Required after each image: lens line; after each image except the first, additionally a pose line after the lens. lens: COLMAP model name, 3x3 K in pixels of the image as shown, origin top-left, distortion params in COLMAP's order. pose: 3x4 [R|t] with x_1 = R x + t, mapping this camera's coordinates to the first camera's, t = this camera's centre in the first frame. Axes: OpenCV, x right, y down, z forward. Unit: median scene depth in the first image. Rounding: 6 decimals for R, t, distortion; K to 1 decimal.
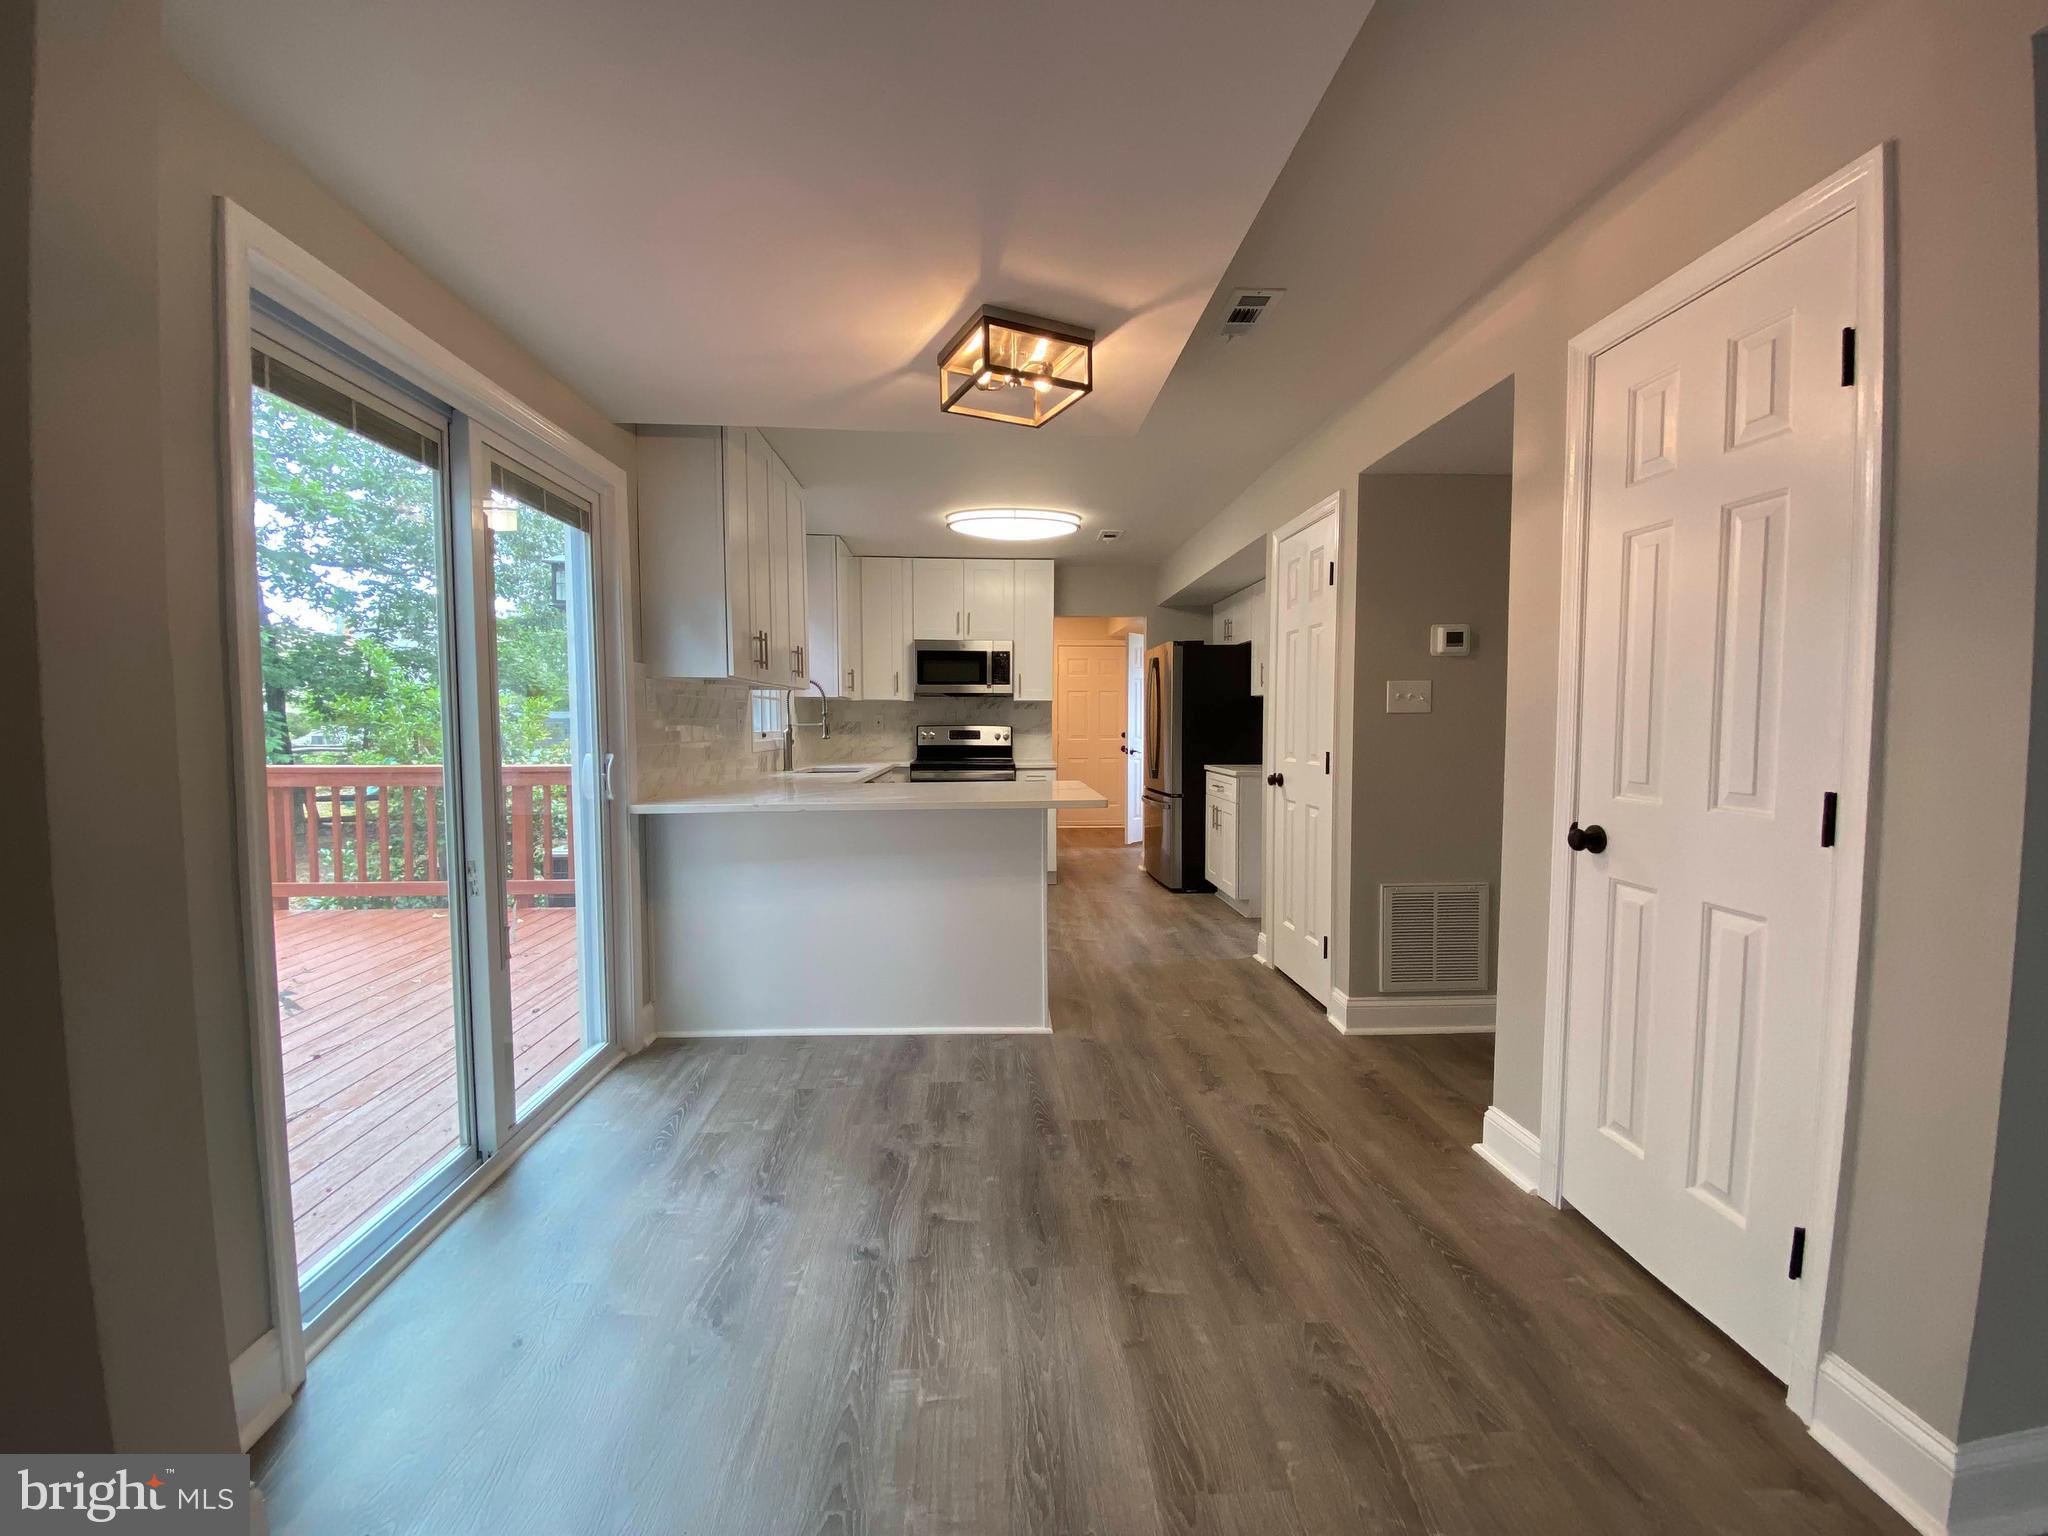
lens RADIAL K [[820.8, 0, 1028.6], [0, 820.8, 759.7], [0, 0, 1]] dist [-0.003397, -0.009763]
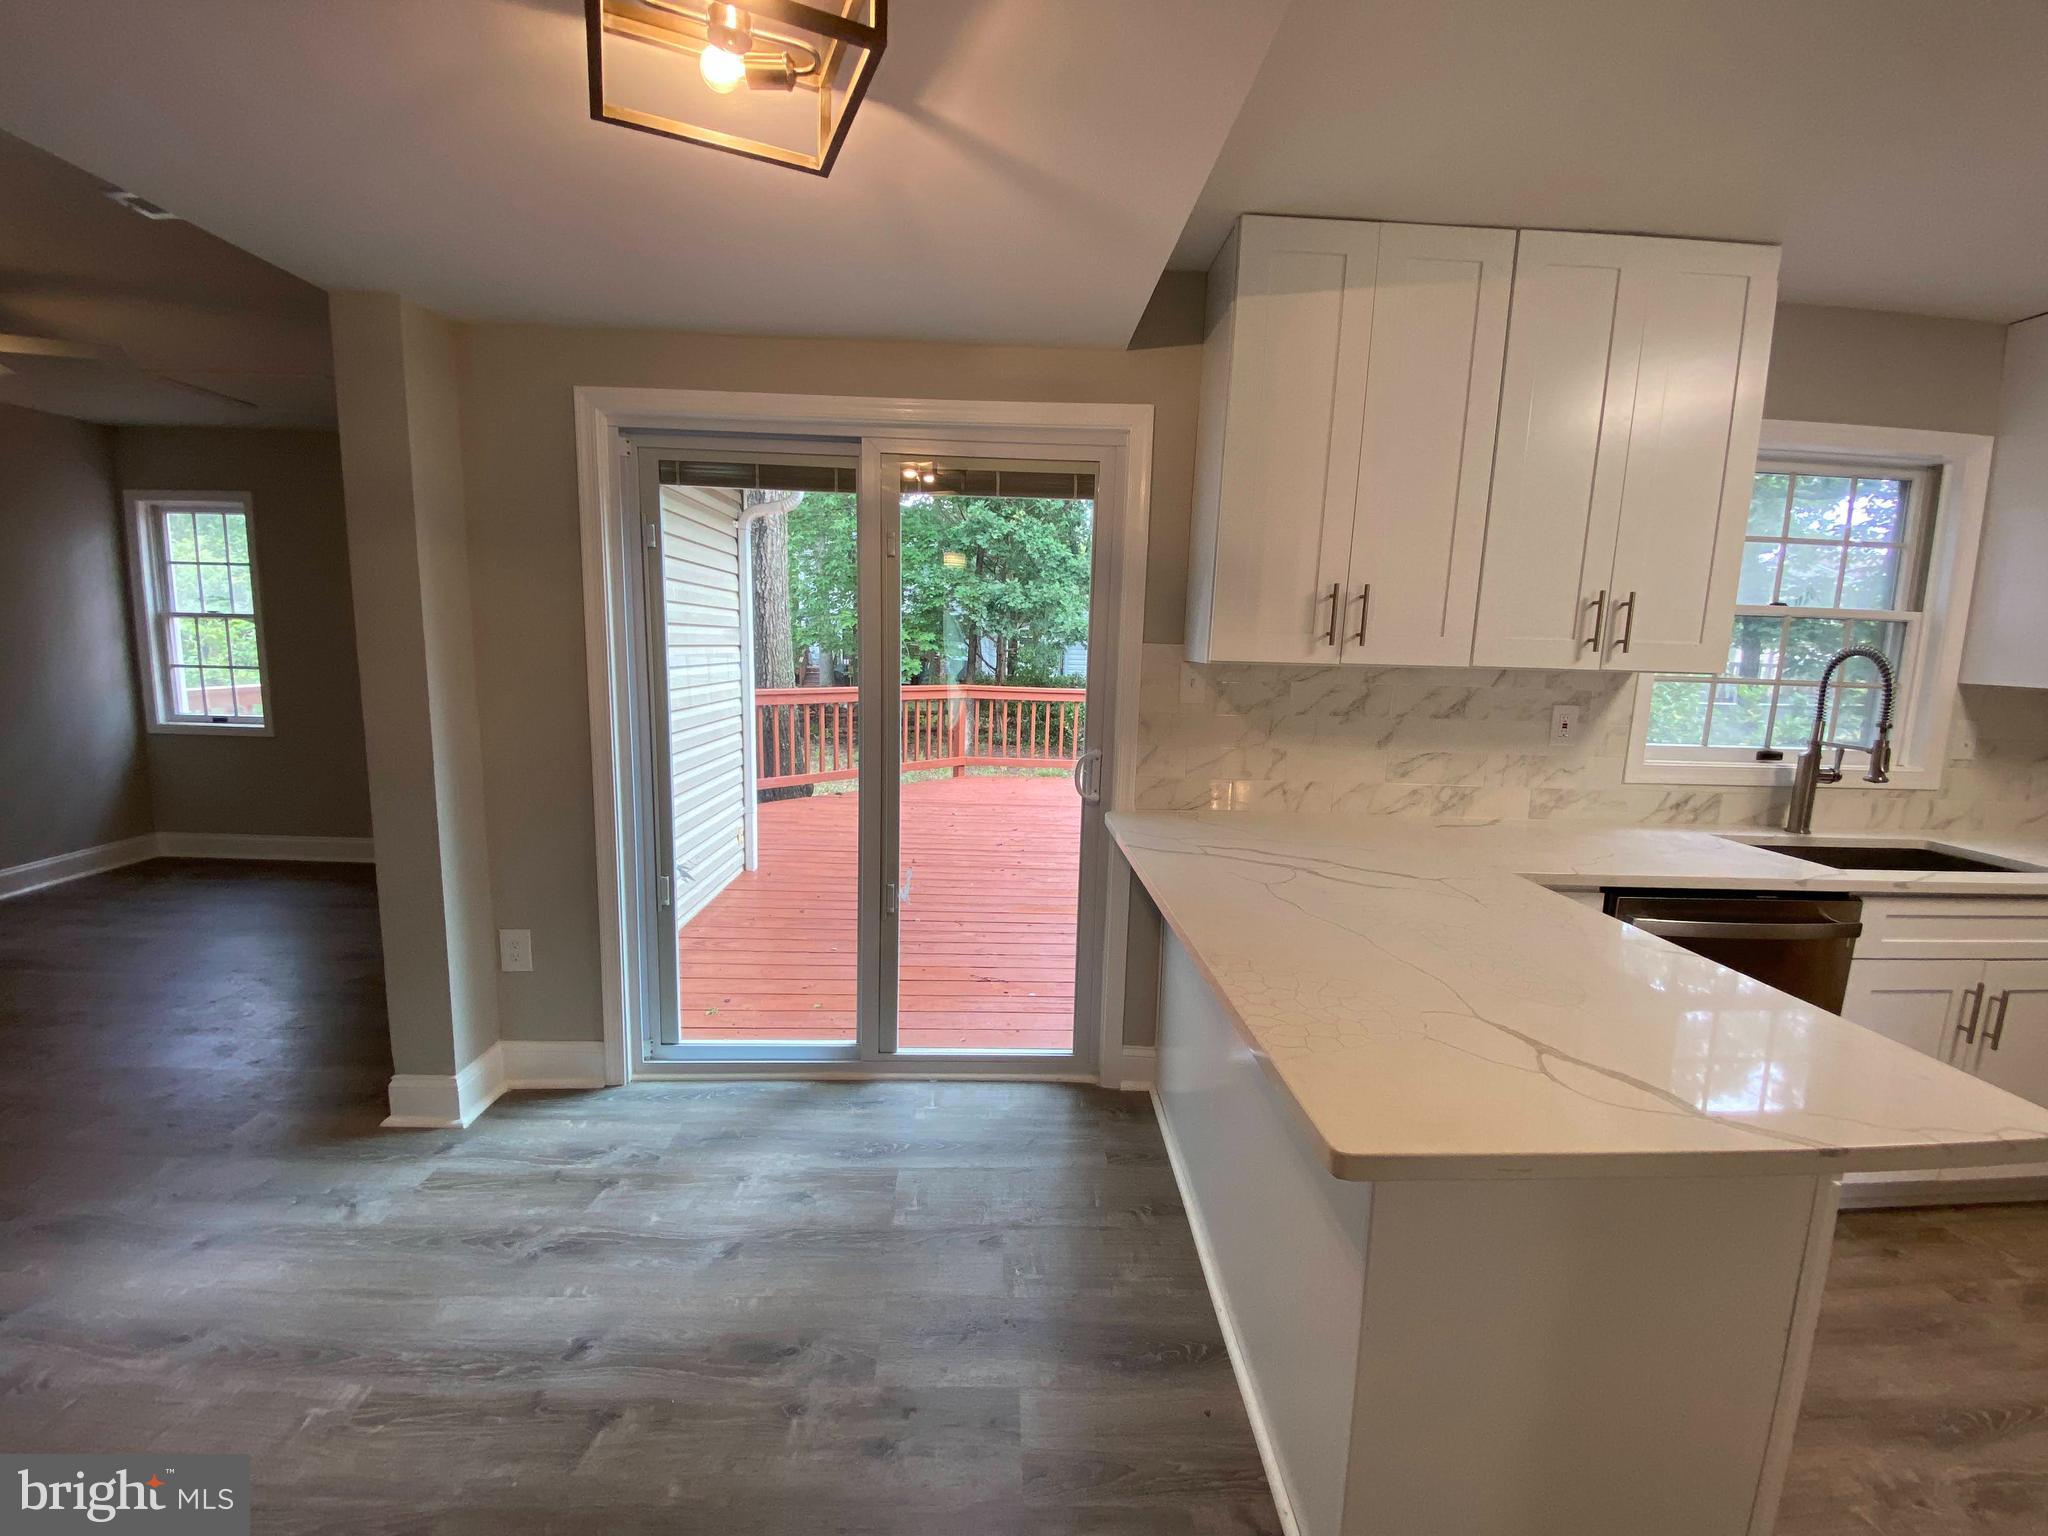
lens RADIAL K [[820.8, 0, 1026.5], [0, 820.8, 762.9], [0, 0, 1]] dist [-0.003397, -0.009763]
pose [[-0.032623, 0.142971, -0.989189, 0.176892], [-0.074578, 0.986609, 0.145058, -0.055932], [0.996681, 0.078504, -0.021524, 0.458928]]
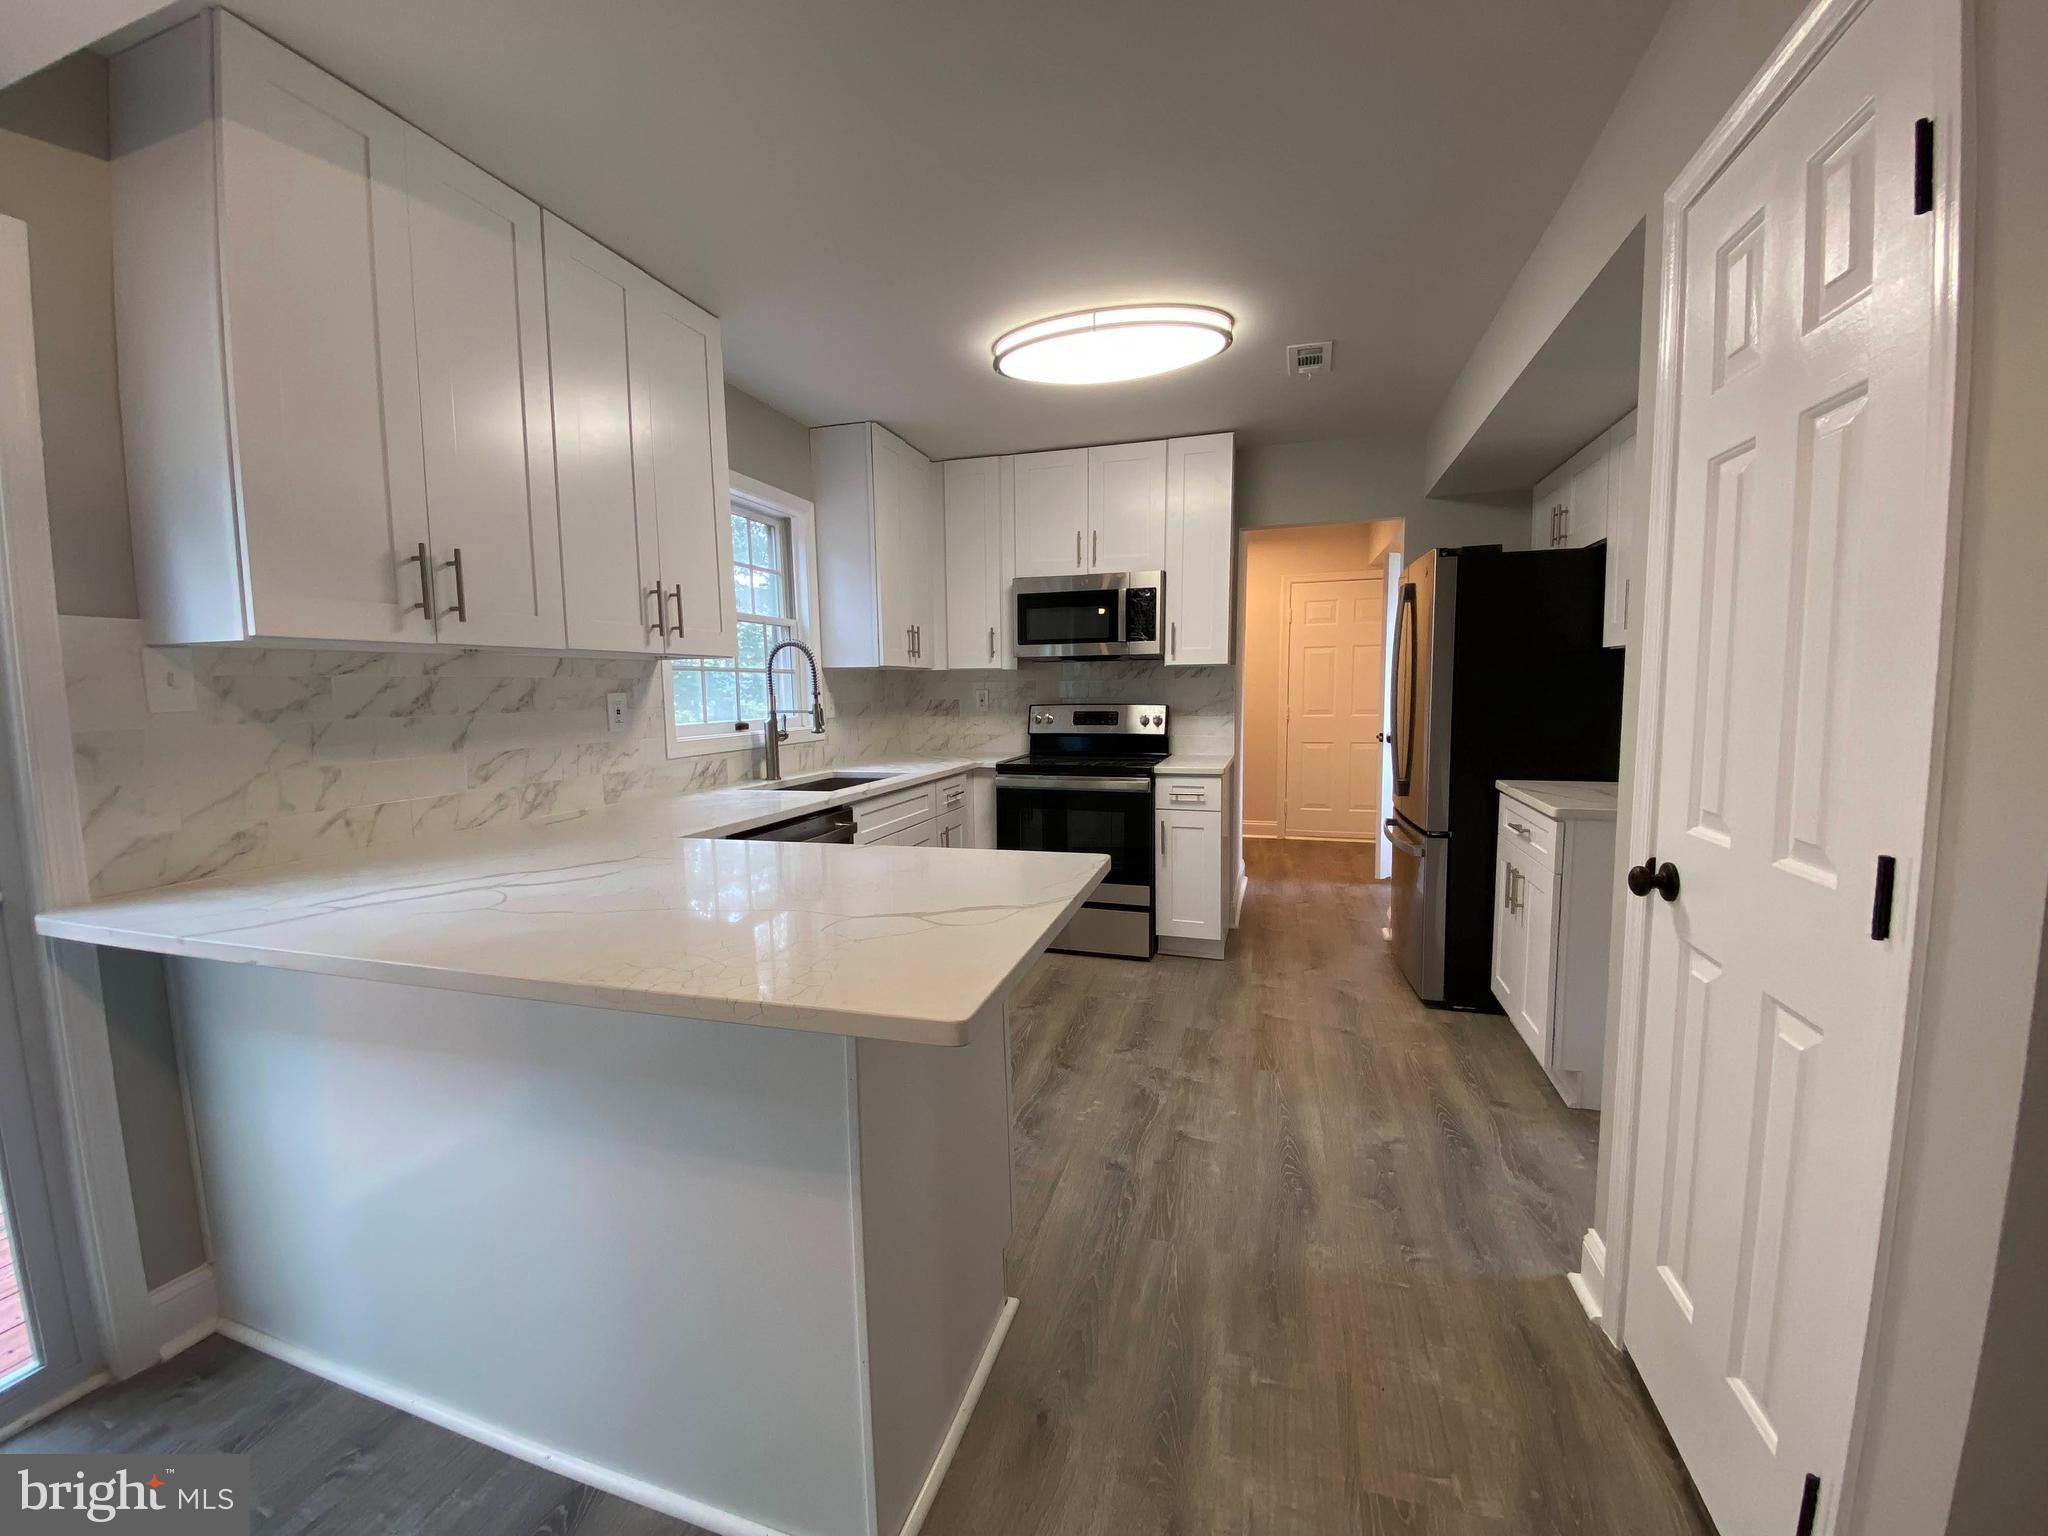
lens RADIAL K [[820.8, 0, 1025.8], [0, 820.8, 762.1], [0, 0, 1]] dist [-0.003397, -0.009763]
pose [[0.934823, 0.021413, -0.354467, 0.114493], [-0.003601, 0.998701, 0.050833, -0.030832], [0.355094, -0.046244, 0.933686, 0.386345]]
